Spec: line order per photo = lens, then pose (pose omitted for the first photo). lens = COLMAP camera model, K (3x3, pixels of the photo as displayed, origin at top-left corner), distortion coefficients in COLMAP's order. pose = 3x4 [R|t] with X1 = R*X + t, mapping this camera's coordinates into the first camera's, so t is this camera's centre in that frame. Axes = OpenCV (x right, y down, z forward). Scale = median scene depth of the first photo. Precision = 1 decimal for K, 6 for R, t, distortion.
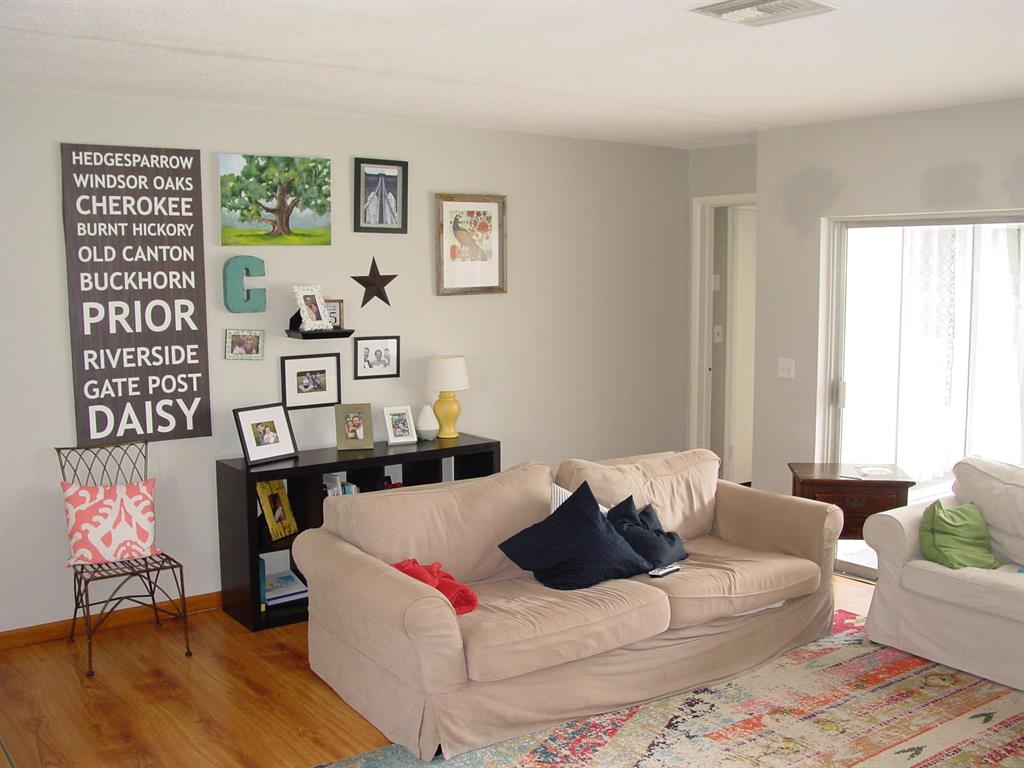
lens RADIAL K [[1030.5, 0, 512.0], [0, 1030.5, 384.0], [0, 0, 1]] dist [-0.164493, 0.210270]
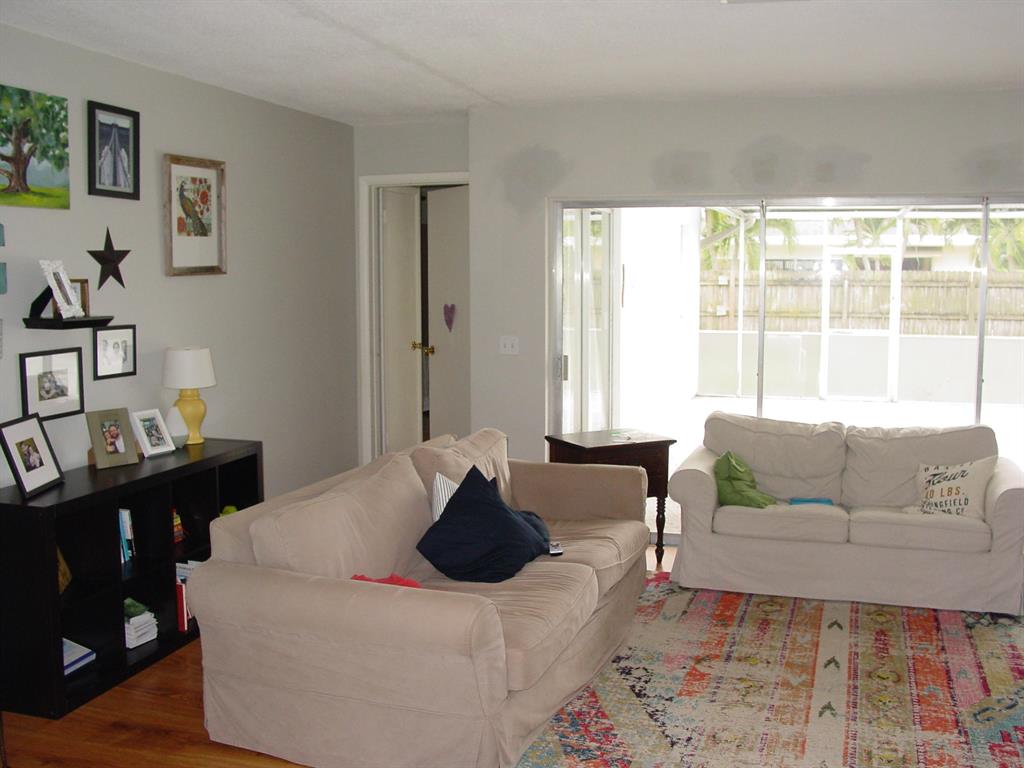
lens RADIAL K [[1030.5, 0, 512.0], [0, 1030.5, 384.0], [0, 0, 1]] dist [-0.164493, 0.210270]
pose [[0.808697, -0.060417, 0.585115, -0.364824], [0.061506, 0.997944, 0.018037, 0.004661], [-0.585002, 0.021401, 0.810750, 0.183521]]
